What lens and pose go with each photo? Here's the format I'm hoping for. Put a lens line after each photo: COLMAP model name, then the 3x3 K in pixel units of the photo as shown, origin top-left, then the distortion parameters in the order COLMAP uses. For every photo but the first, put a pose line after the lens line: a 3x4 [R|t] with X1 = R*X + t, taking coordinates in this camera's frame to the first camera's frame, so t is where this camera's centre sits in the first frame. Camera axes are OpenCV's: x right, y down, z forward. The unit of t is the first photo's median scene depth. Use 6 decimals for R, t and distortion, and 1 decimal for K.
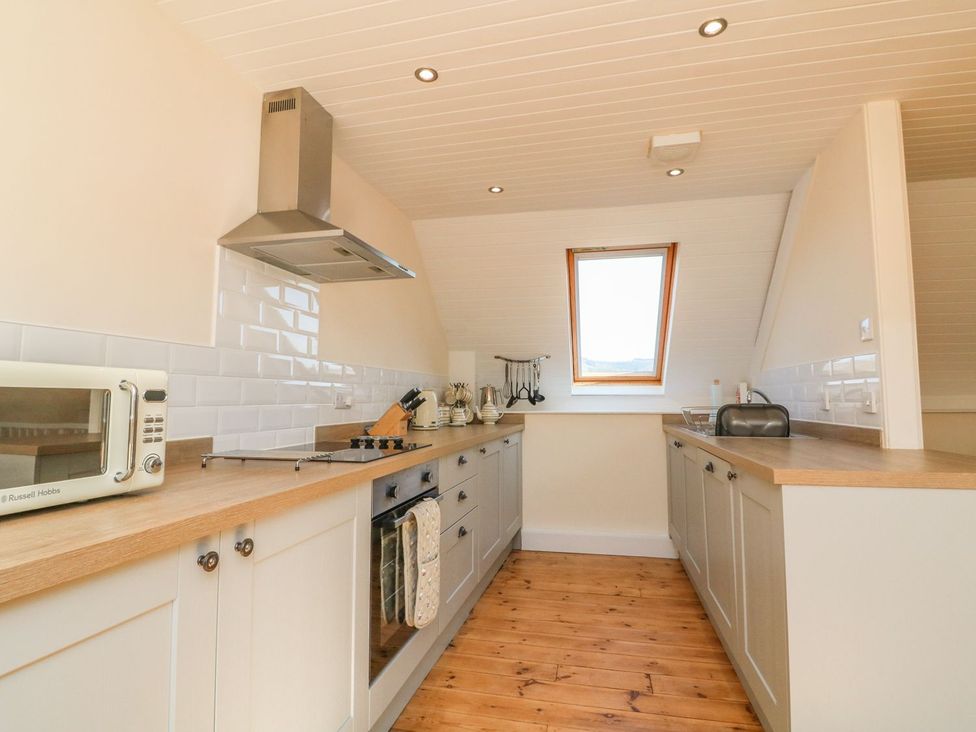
lens RADIAL K [[505.0, 0, 484.9], [0, 505.0, 358.6], [0, 0, 1]] dist [-0.013702, -0.006583]
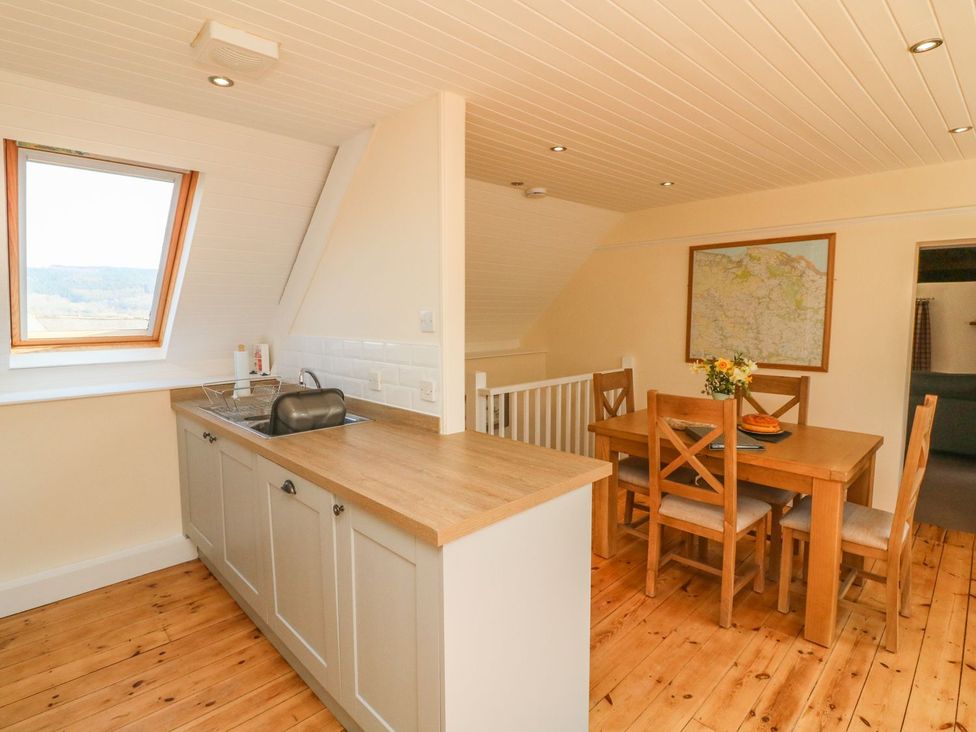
lens RADIAL K [[505.0, 0, 486.7], [0, 505.0, 359.2], [0, 0, 1]] dist [-0.013702, -0.006583]
pose [[0.543525, -0.072900, 0.836221, -0.039581], [-0.062616, 0.989925, 0.126998, -0.093574], [-0.837054, -0.121387, 0.533484, 0.257737]]
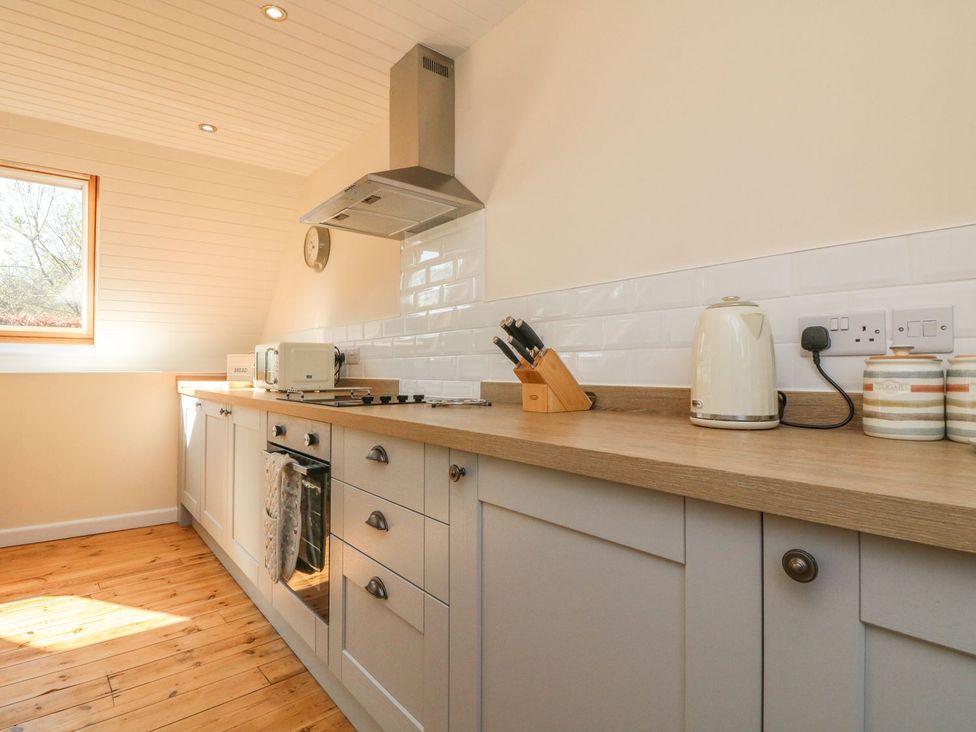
lens RADIAL K [[509.2, 0, 482.3], [0, 509.2, 365.4], [0, 0, 1]] dist [0.004877, 0.000999]
pose [[-0.602640, -0.012219, -0.797920, 0.289758], [0.065046, 0.995804, -0.064376, 0.138965], [0.795358, -0.090697, -0.599316, 1.297651]]
